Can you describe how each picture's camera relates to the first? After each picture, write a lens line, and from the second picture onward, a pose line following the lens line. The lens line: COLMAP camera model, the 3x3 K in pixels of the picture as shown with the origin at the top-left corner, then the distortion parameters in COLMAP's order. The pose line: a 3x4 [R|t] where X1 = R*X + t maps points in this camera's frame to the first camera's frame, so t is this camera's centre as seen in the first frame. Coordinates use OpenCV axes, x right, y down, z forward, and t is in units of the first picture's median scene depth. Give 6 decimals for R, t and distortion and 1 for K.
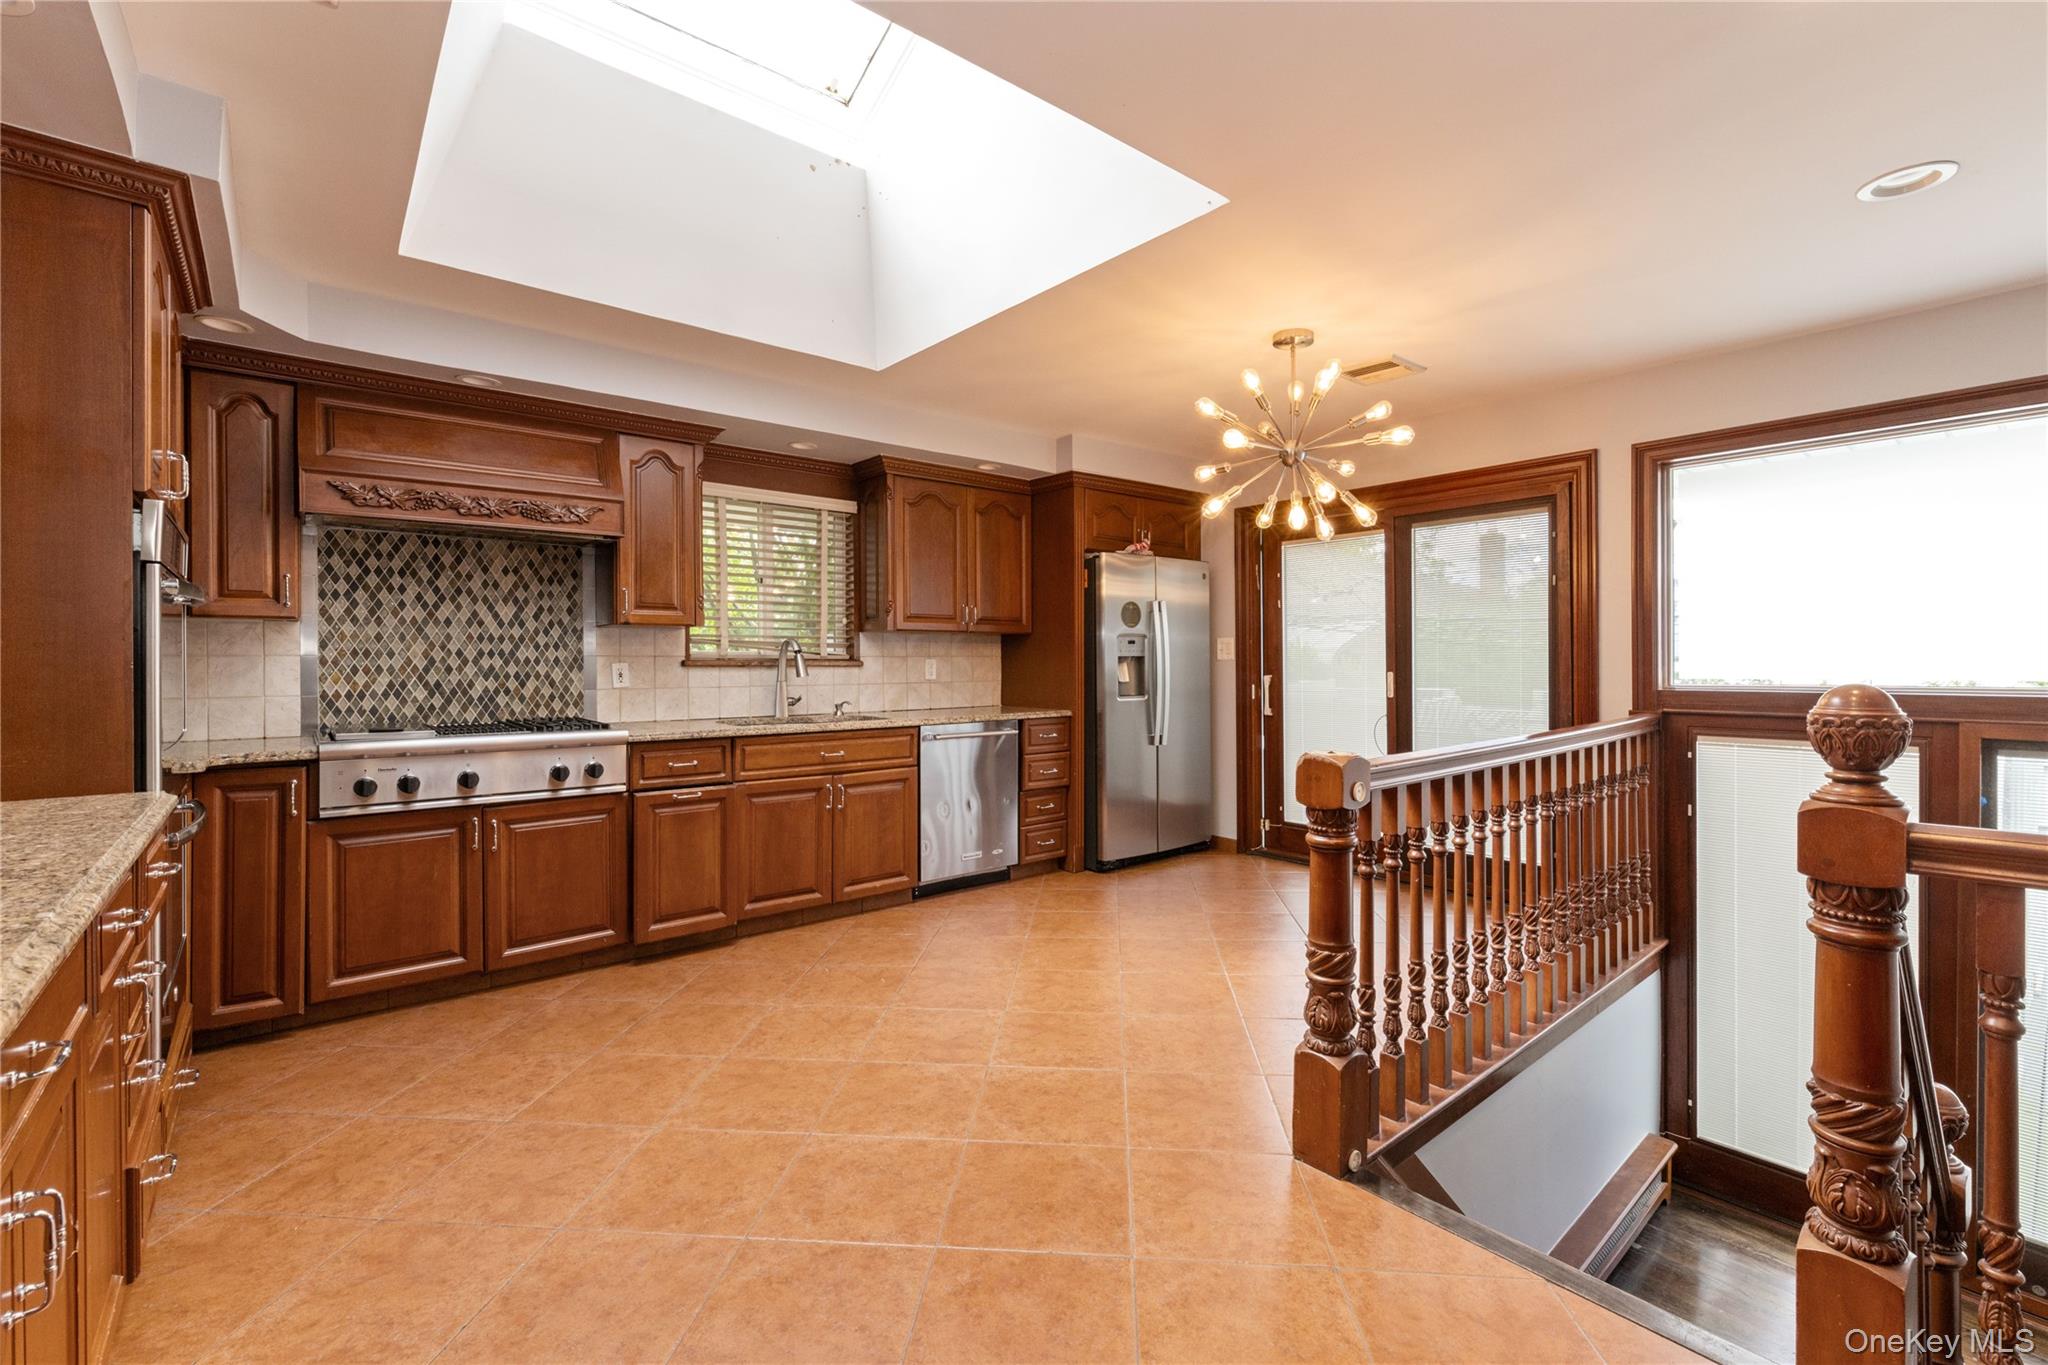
lens RADIAL K [[878.8, 0, 1042.4], [0, 878.8, 663.7], [0, 0, 1]] dist [0.003667, -0.000762]
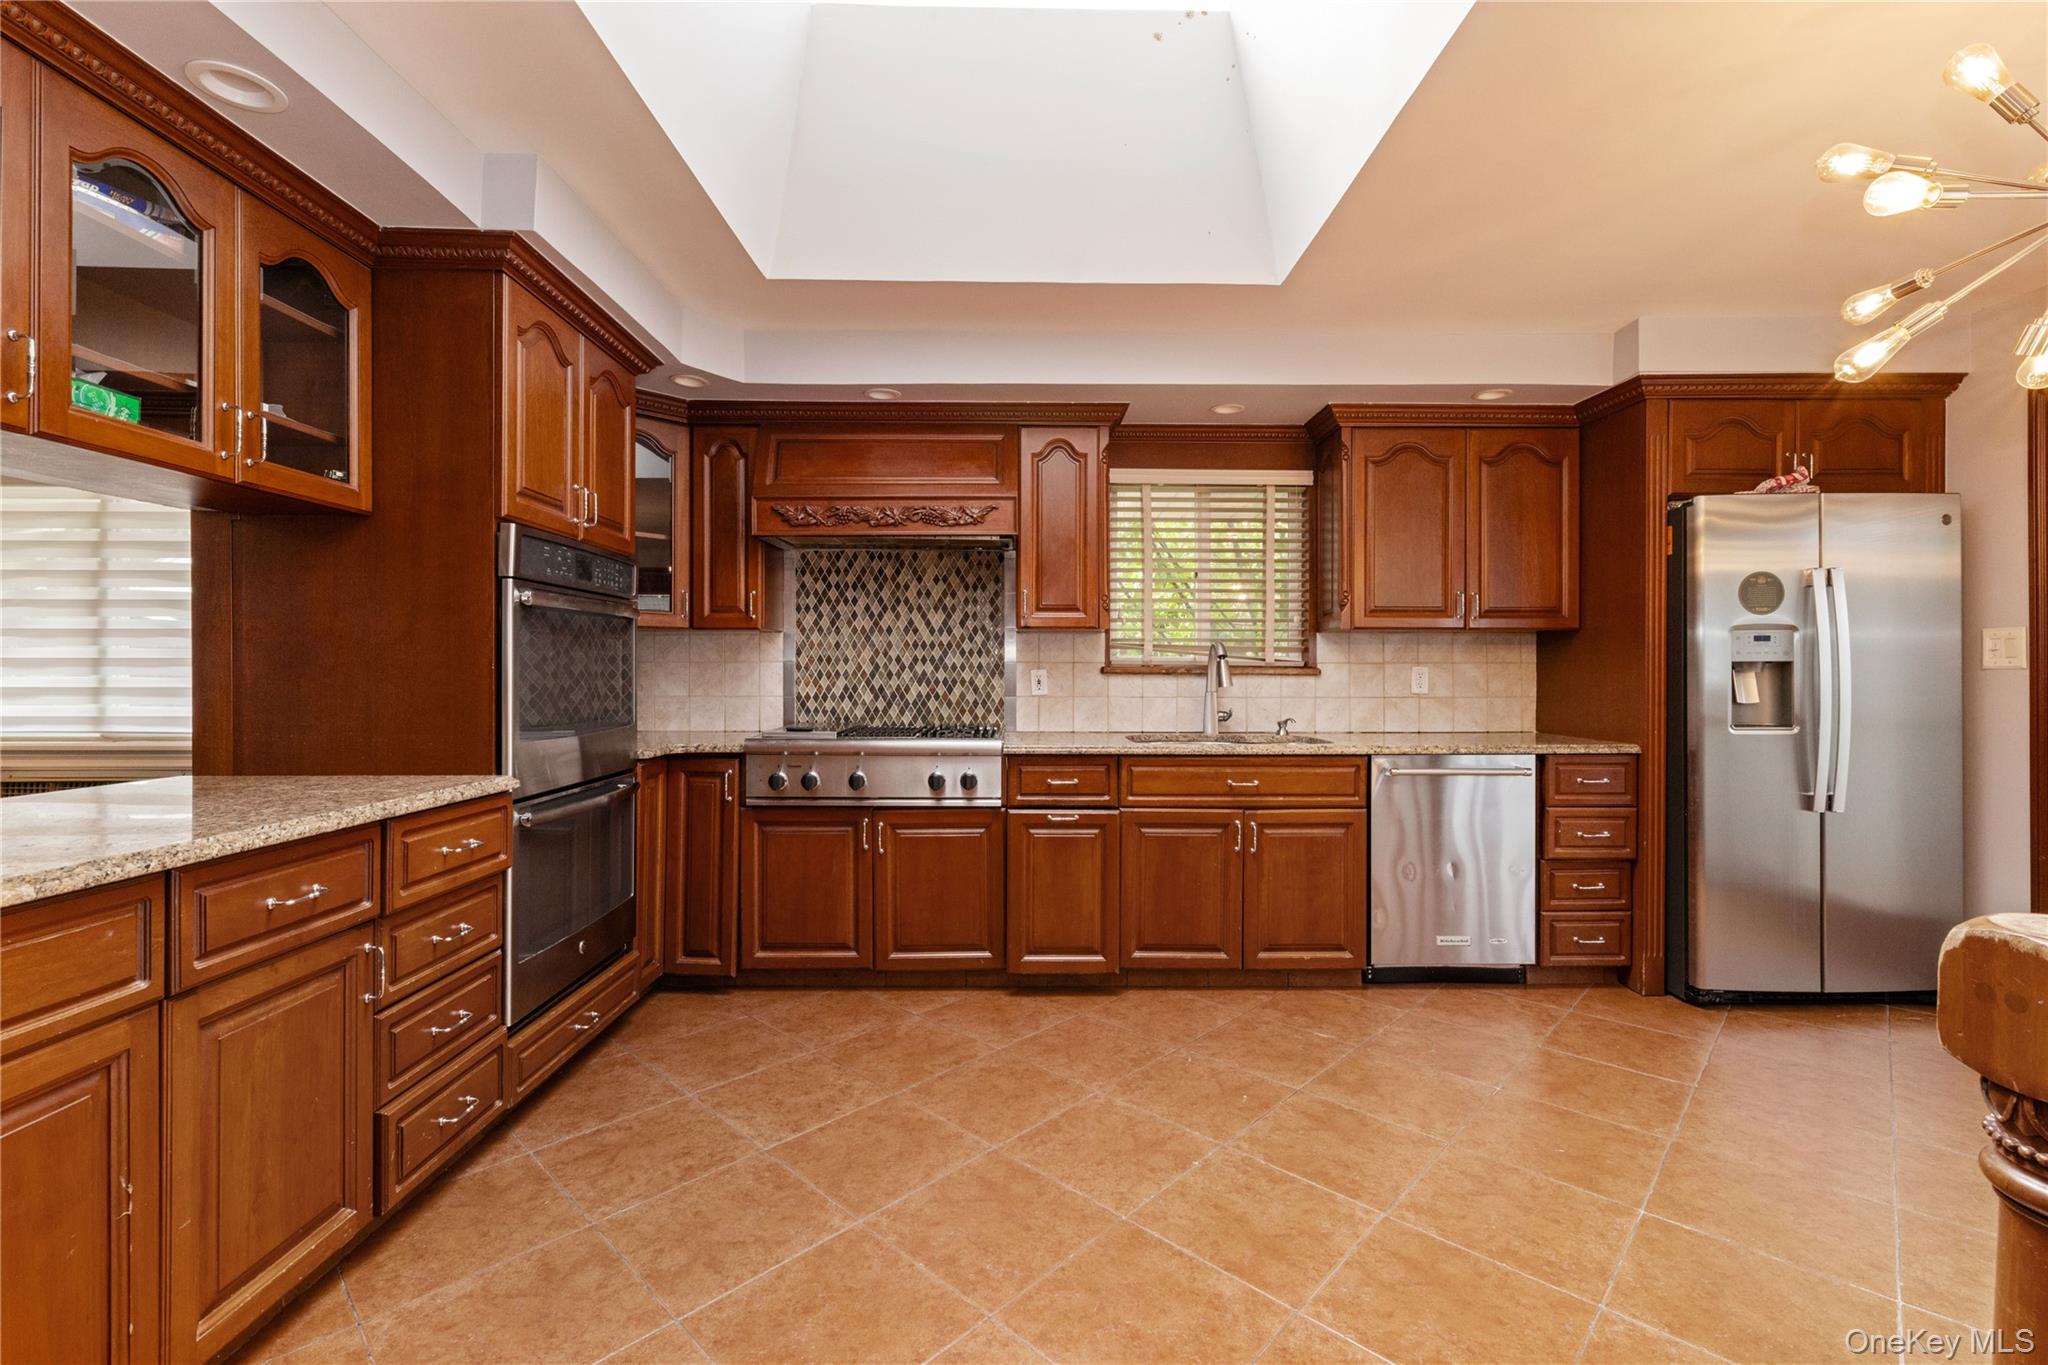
lens RADIAL K [[878.8, 0, 1032.2], [0, 878.8, 673.5], [0, 0, 1]] dist [0.003667, -0.000762]
pose [[0.772281, 0.004495, -0.635265, 0.126369], [-0.005780, 0.999983, 0.000049, 0.003666], [0.635255, 0.003634, 0.772294, 0.267454]]
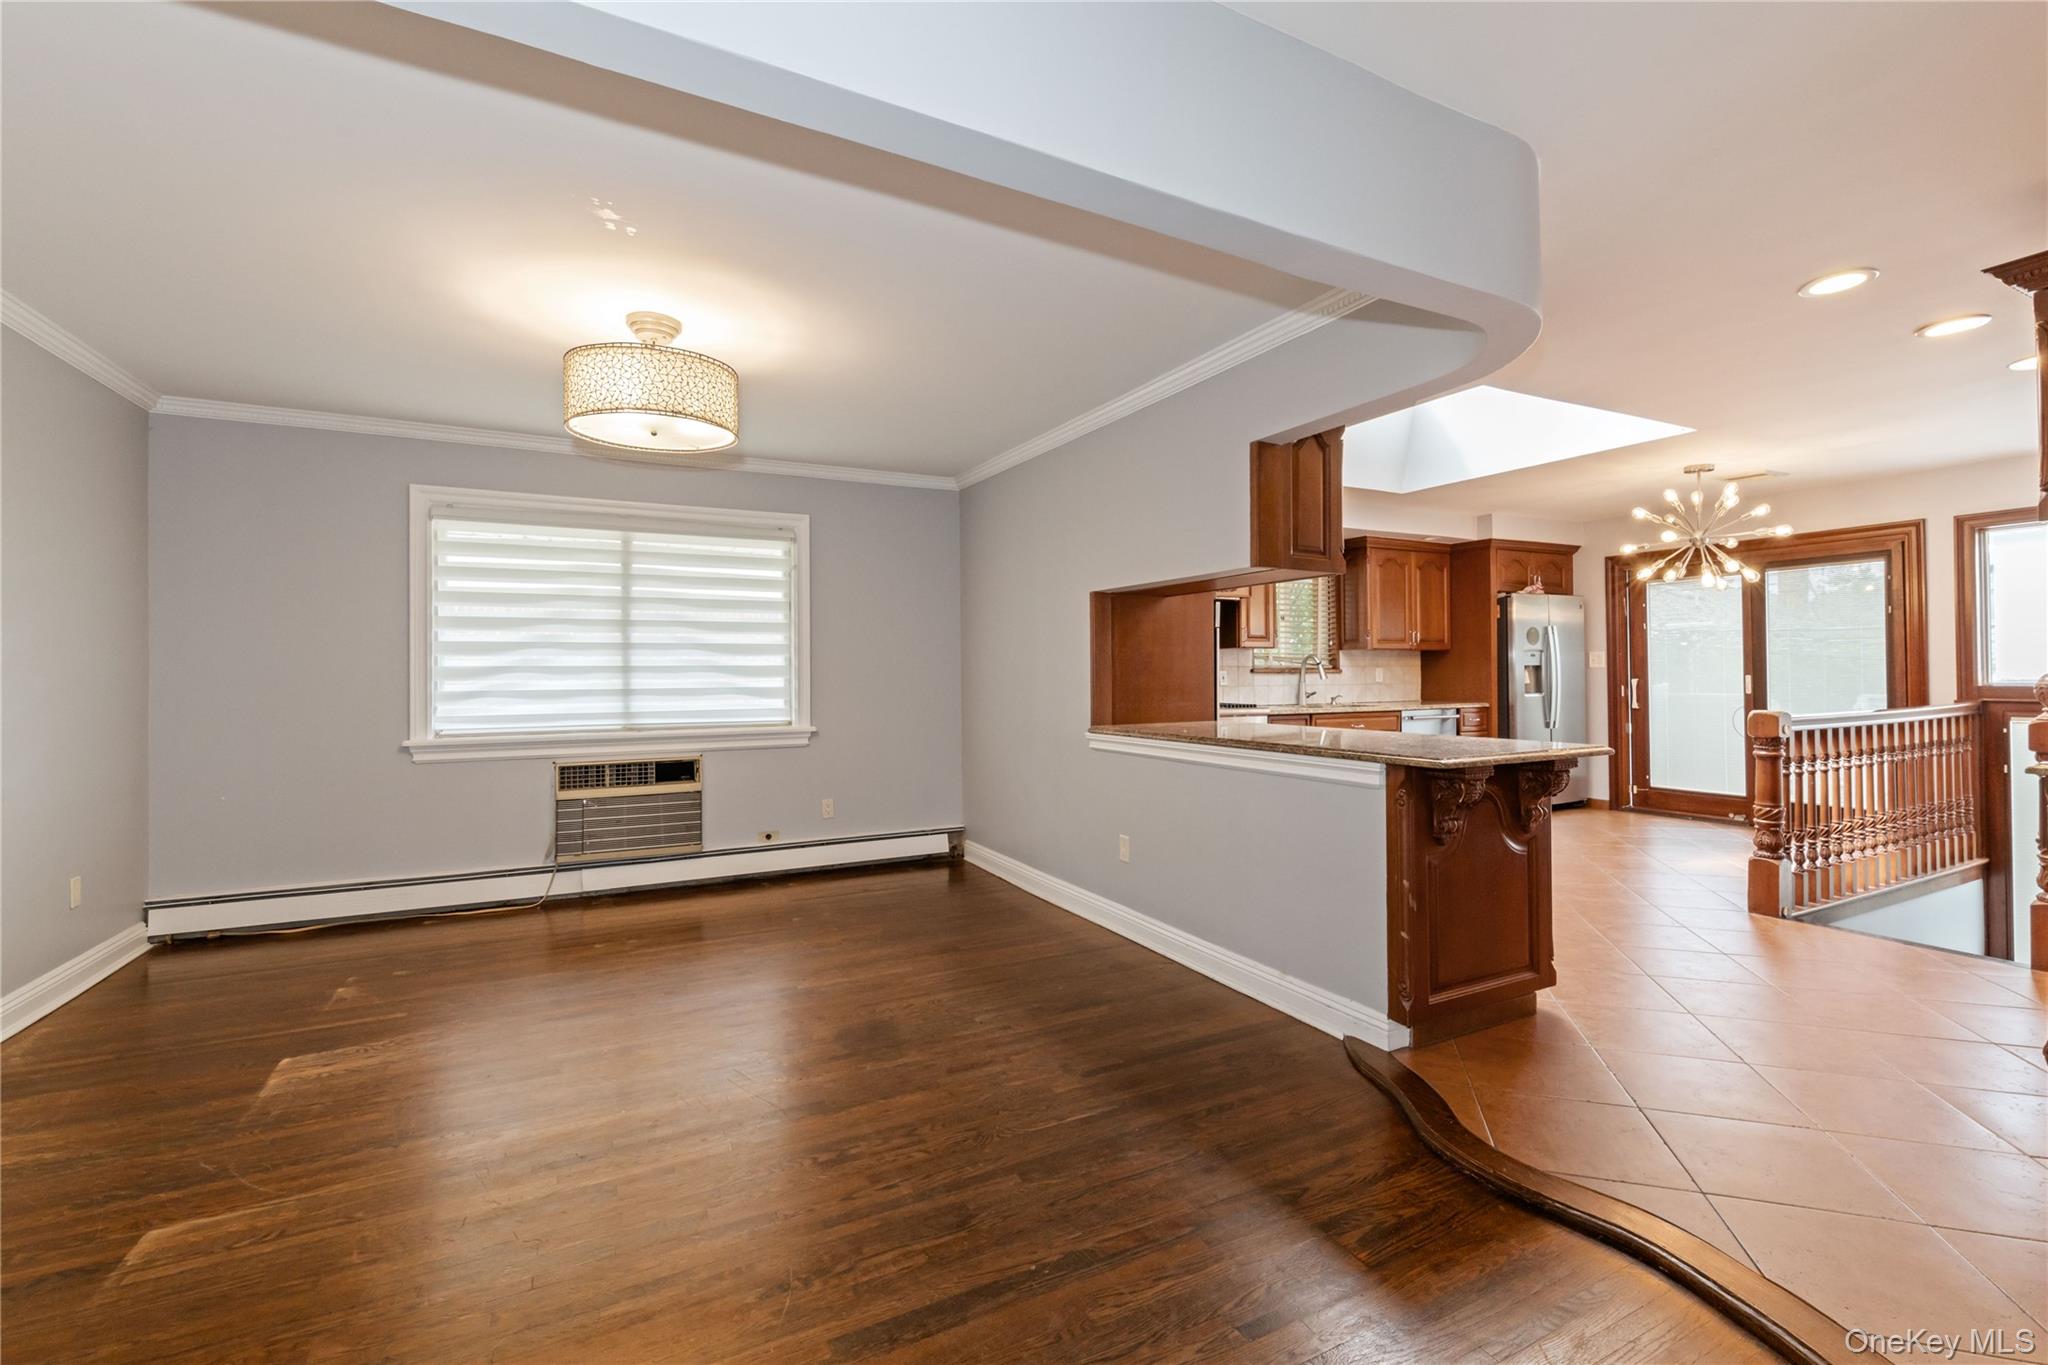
lens RADIAL K [[878.8, 0, 1036.5], [0, 878.8, 667.2], [0, 0, 1]] dist [0.003667, -0.000762]
pose [[0.974217, -0.005566, -0.225543, -0.465505], [0.003060, 0.999930, -0.011456, 0.011129], [0.225591, 0.010470, 0.974166, -0.735956]]
